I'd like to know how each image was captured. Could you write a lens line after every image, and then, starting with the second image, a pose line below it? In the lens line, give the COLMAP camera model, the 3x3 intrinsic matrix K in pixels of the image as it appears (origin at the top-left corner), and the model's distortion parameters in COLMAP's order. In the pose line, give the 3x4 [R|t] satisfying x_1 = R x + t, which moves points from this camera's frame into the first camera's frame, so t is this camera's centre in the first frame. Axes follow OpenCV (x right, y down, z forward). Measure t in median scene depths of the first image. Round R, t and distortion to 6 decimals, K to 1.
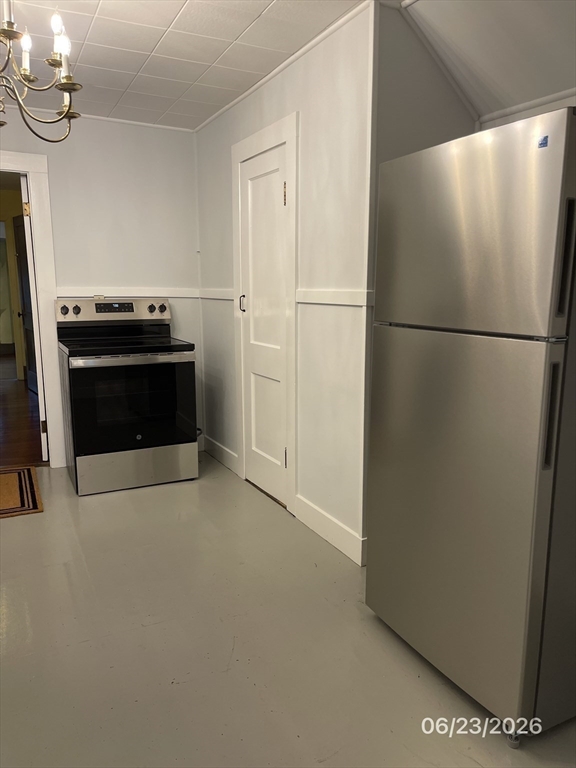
lens RADIAL K [[573.4, 0, 290.7], [0, 573.4, 385.3], [0, 0, 1]] dist [0.072696, -0.100085]
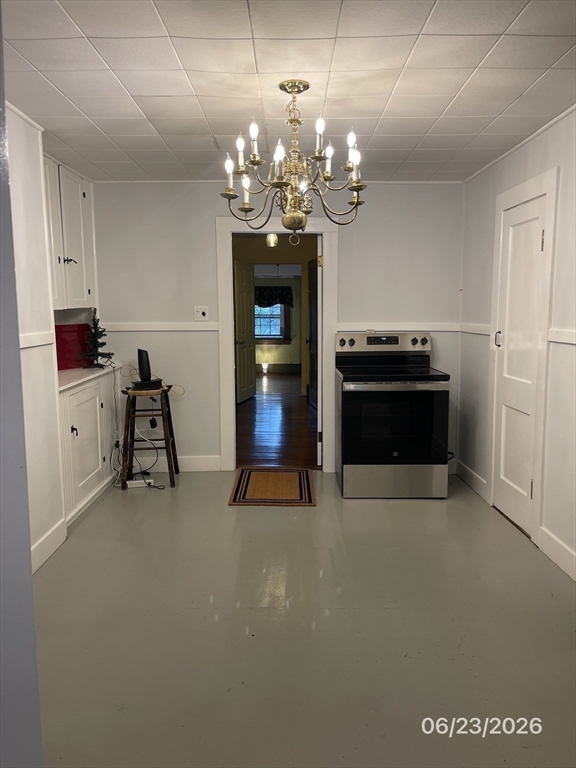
lens RADIAL K [[573.4, 0, 290.7], [0, 573.4, 385.3], [0, 0, 1]] dist [0.072696, -0.100085]
pose [[0.896073, 0.052328, -0.440811, 0.045739], [-0.069280, 0.997345, -0.022438, -0.005871], [0.438466, 0.050645, 0.897319, -0.119219]]
